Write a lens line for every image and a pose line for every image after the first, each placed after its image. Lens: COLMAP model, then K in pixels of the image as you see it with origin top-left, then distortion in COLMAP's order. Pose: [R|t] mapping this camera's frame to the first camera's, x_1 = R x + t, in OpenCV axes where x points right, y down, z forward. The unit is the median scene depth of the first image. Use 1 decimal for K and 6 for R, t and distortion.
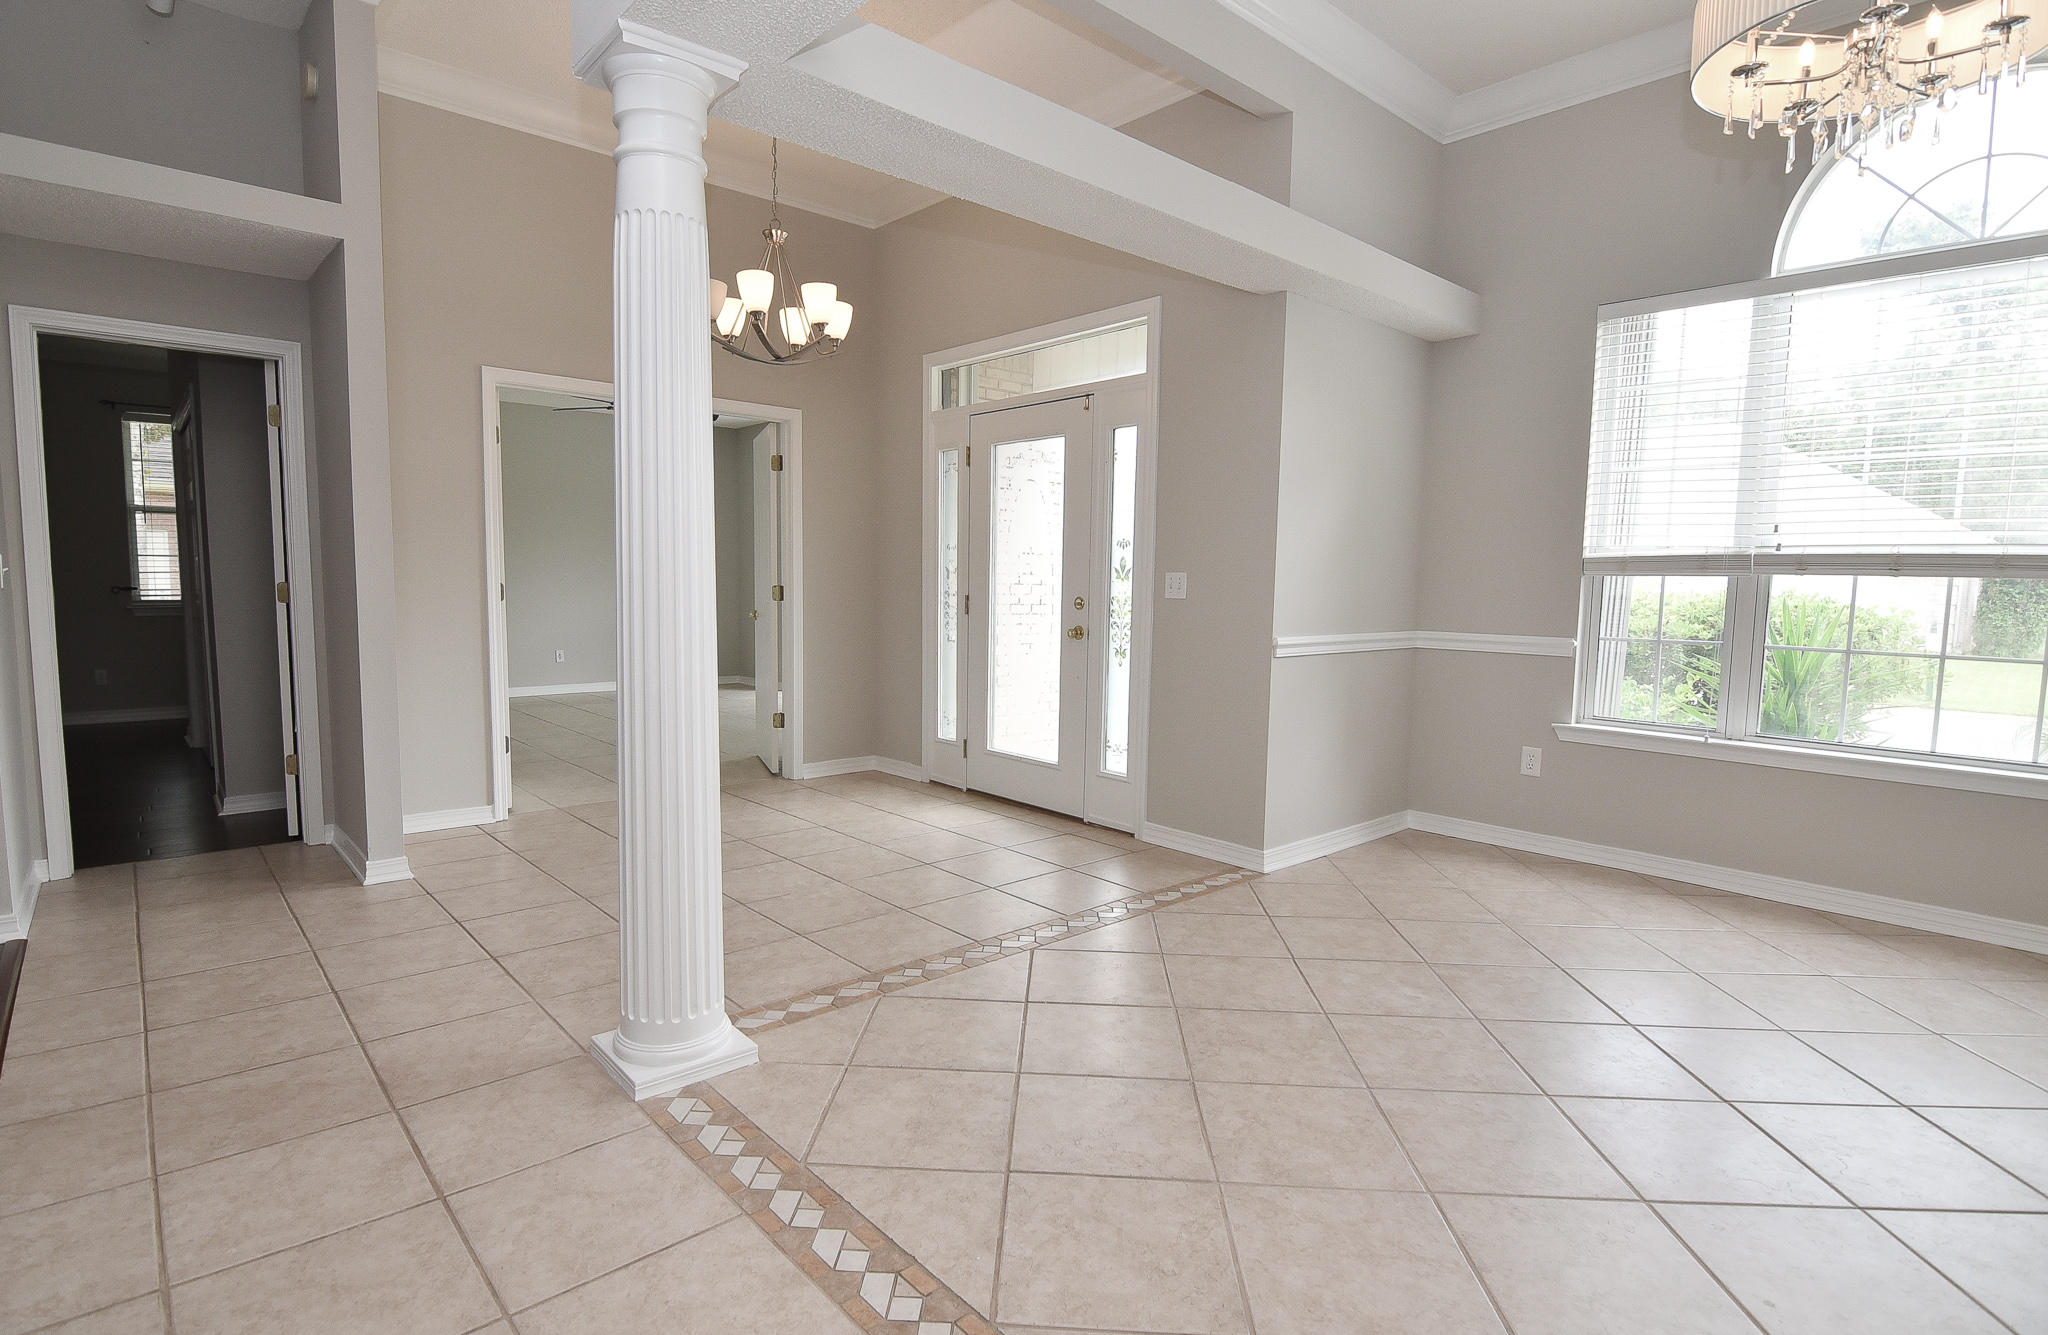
lens RADIAL K [[1008.4, 0, 1019.6], [0, 1008.4, 669.3], [0, 0, 1]] dist [-0.012943, -0.007633]
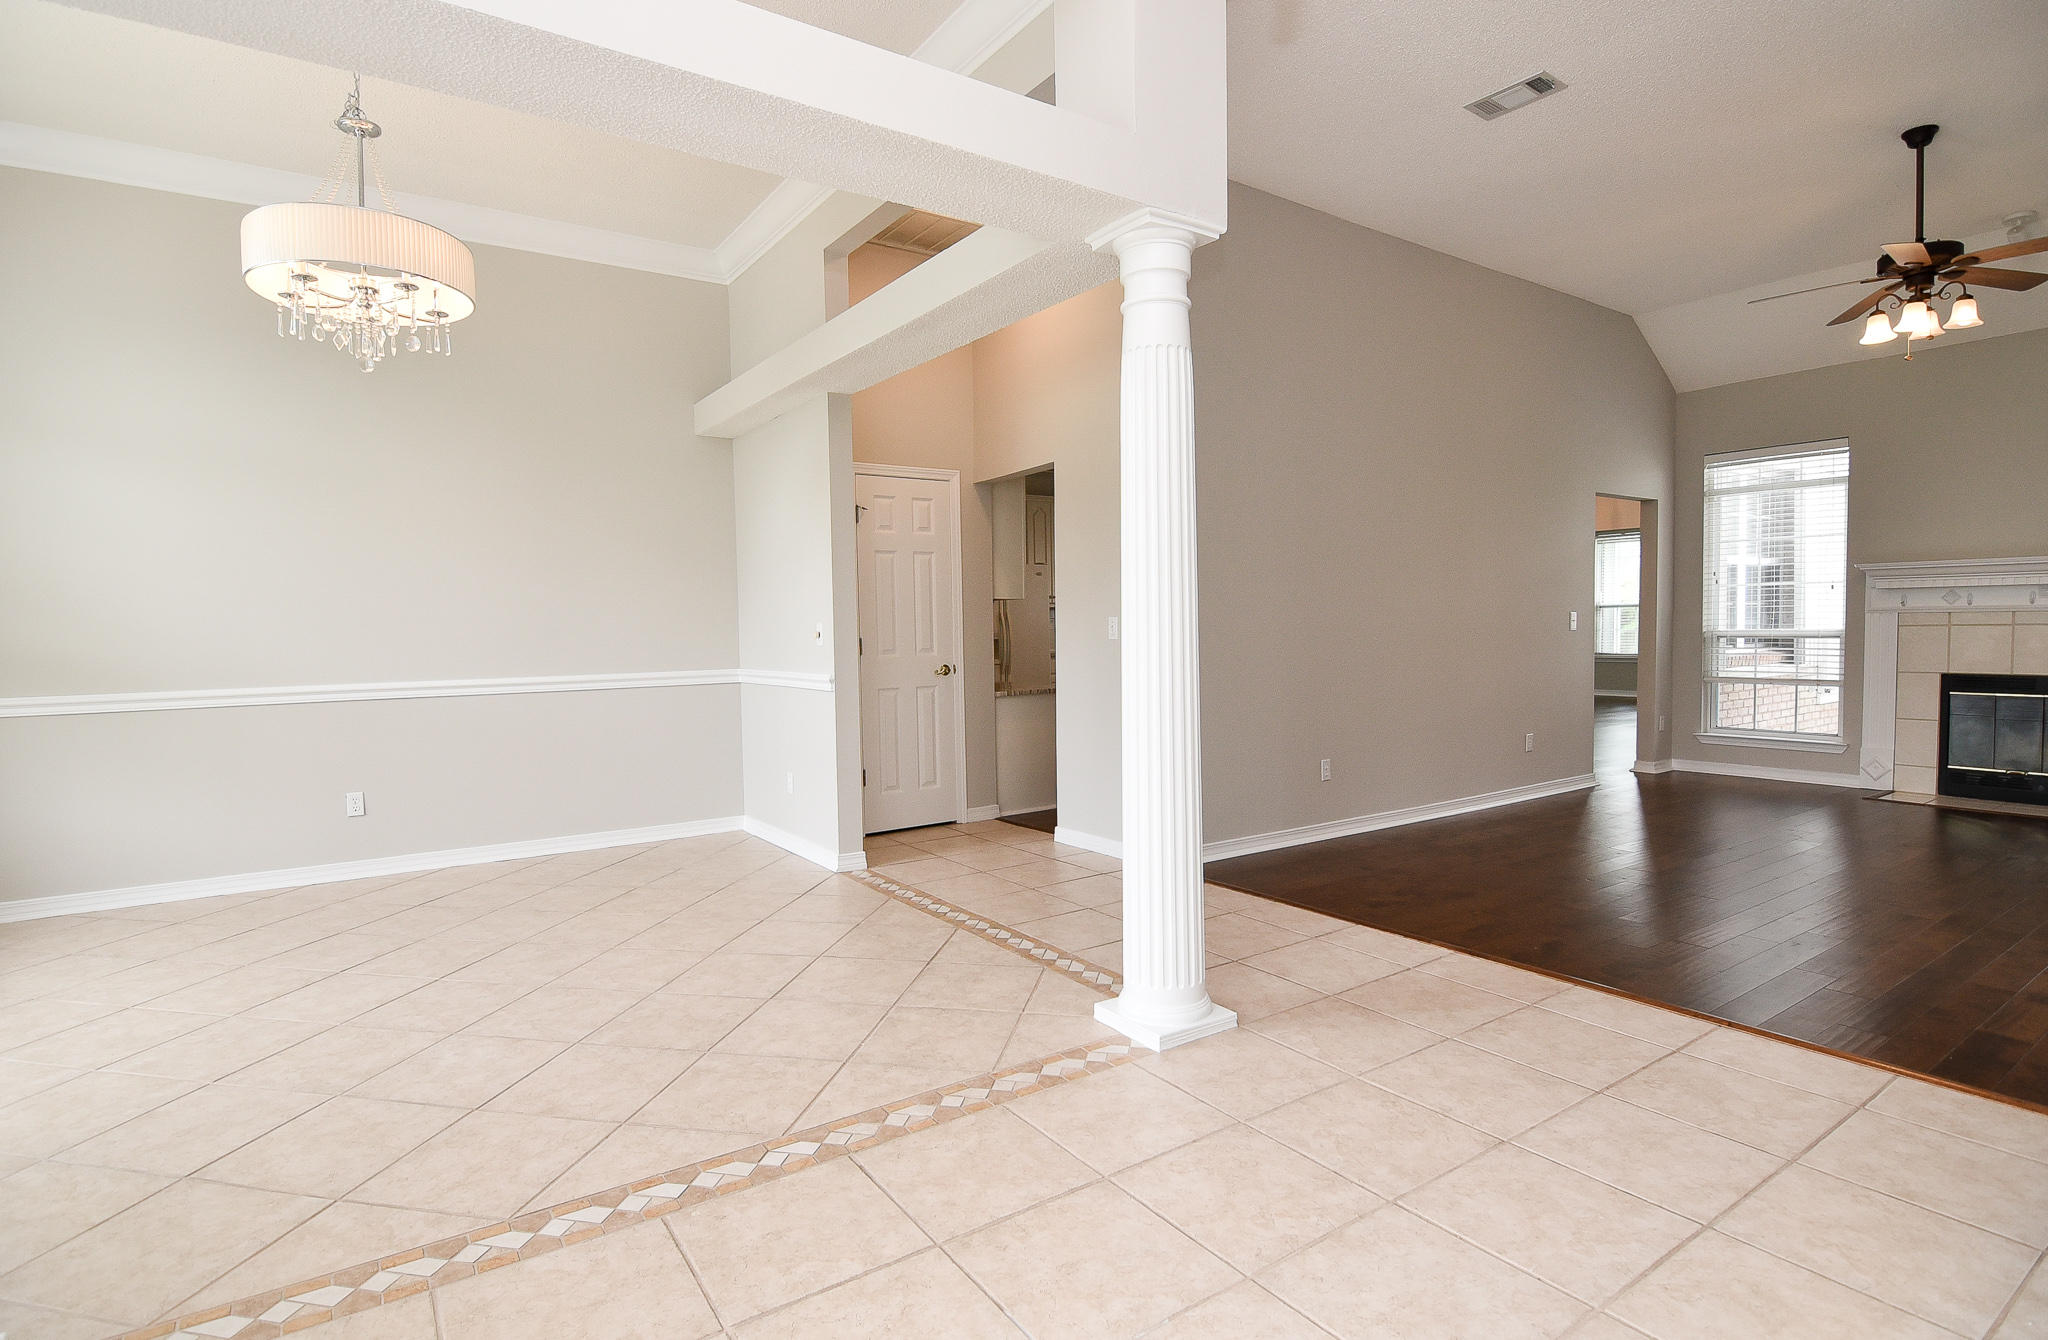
lens RADIAL K [[1008.4, 0, 1019.6], [0, 1008.4, 671.8], [0, 0, 1]] dist [-0.012943, -0.007633]
pose [[-0.990019, -0.004019, 0.140877, -0.211218], [0.015319, 0.990601, 0.135919, -0.124634], [-0.140099, 0.136721, -0.980653, 1.341306]]
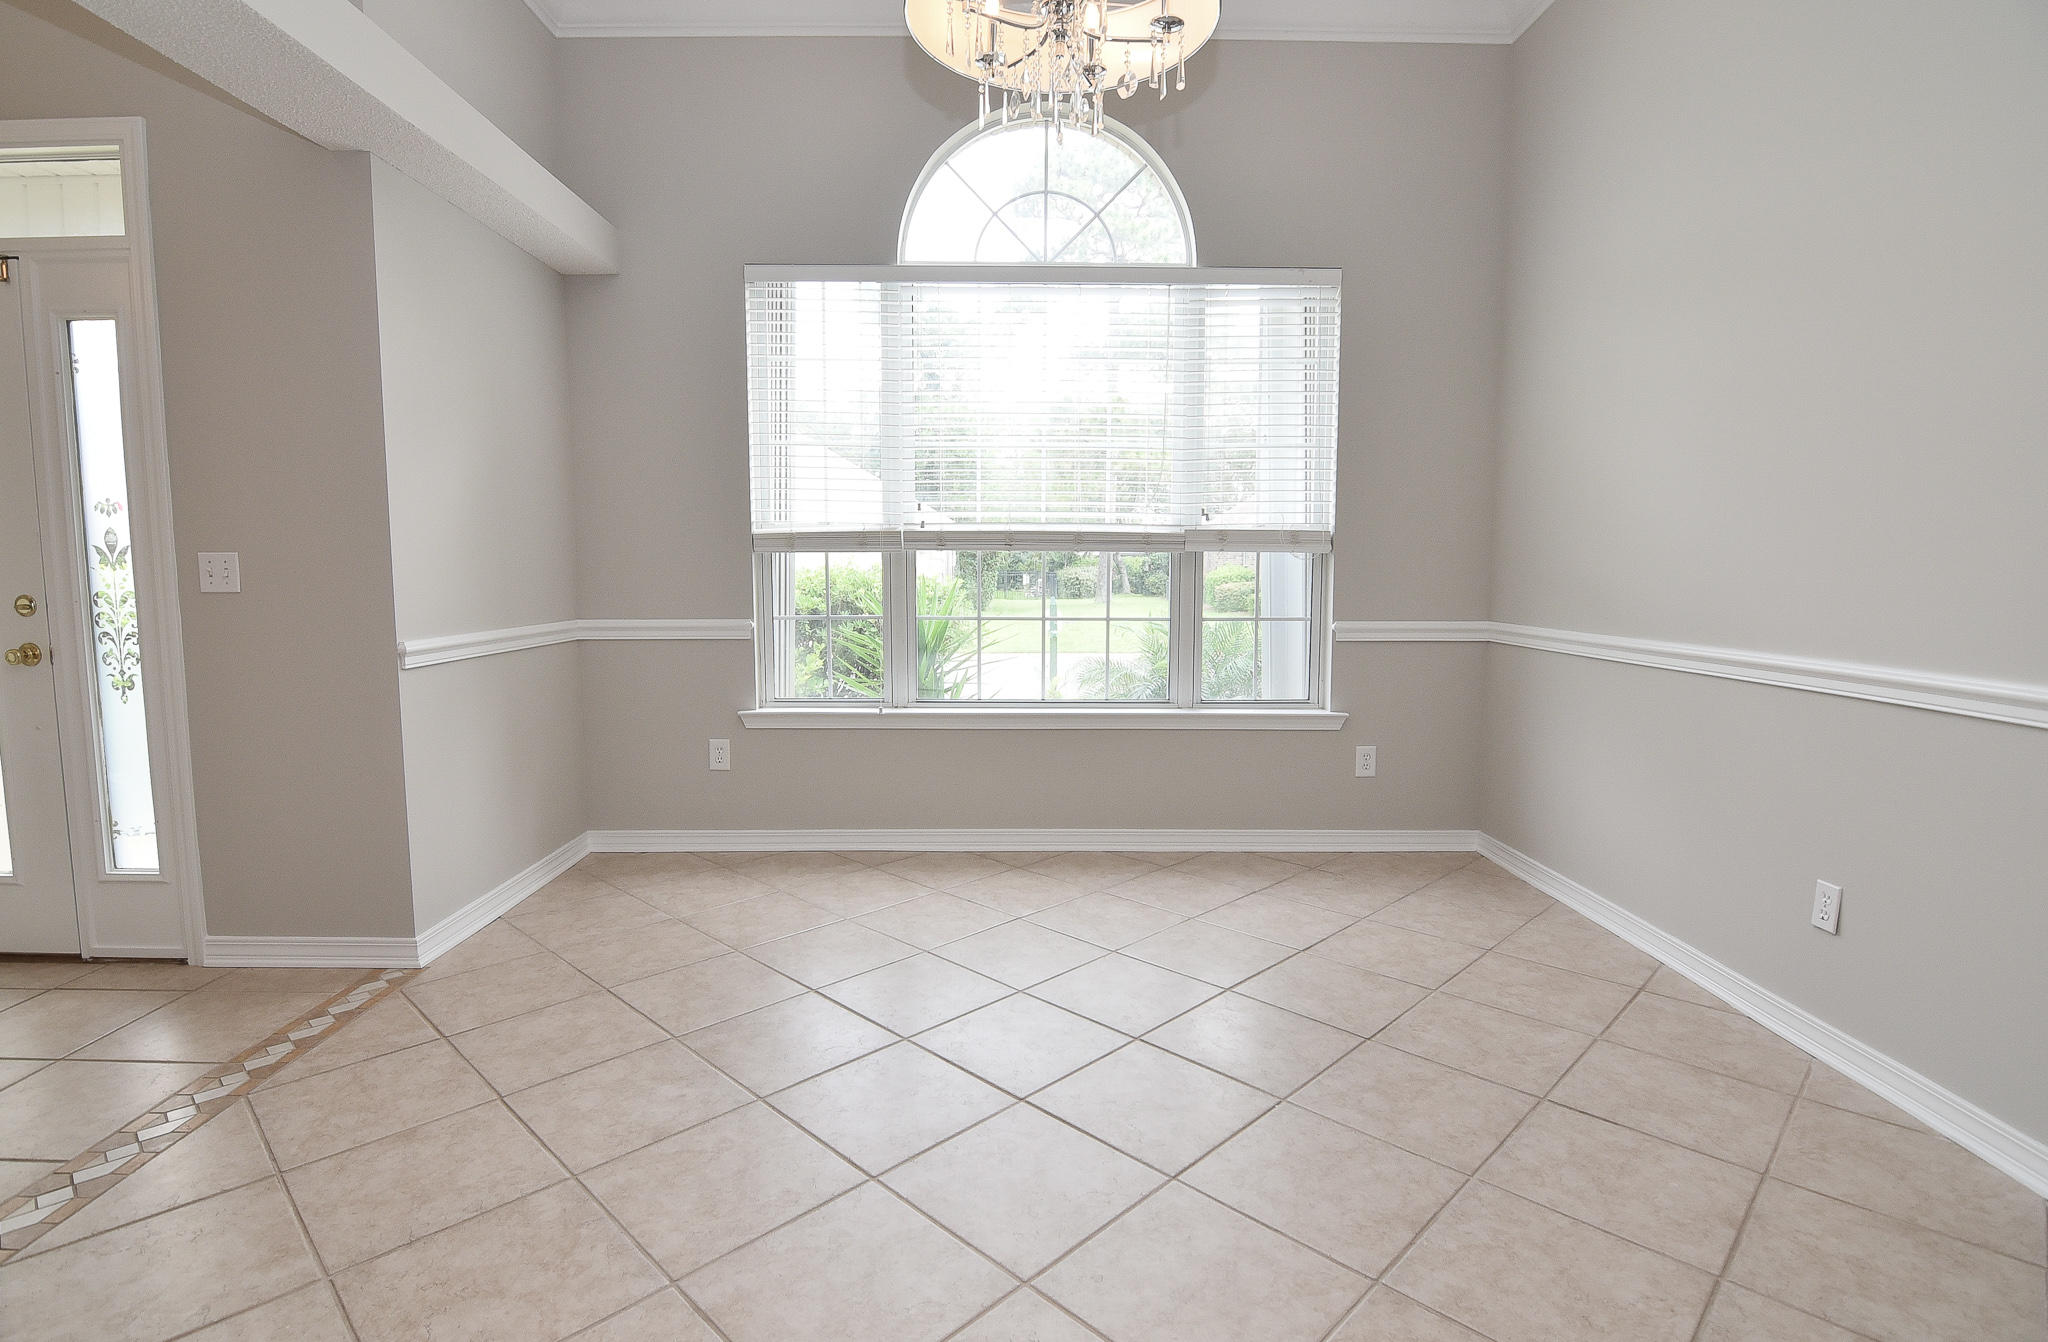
lens RADIAL K [[1008.4, 0, 1019.6], [0, 1008.4, 672.8], [0, 0, 1]] dist [-0.012943, -0.007633]
pose [[0.666145, -0.093006, 0.740001, 0.018076], [0.075855, 0.995498, 0.056833, -0.017433], [-0.741955, 0.018274, 0.670201, 0.204719]]
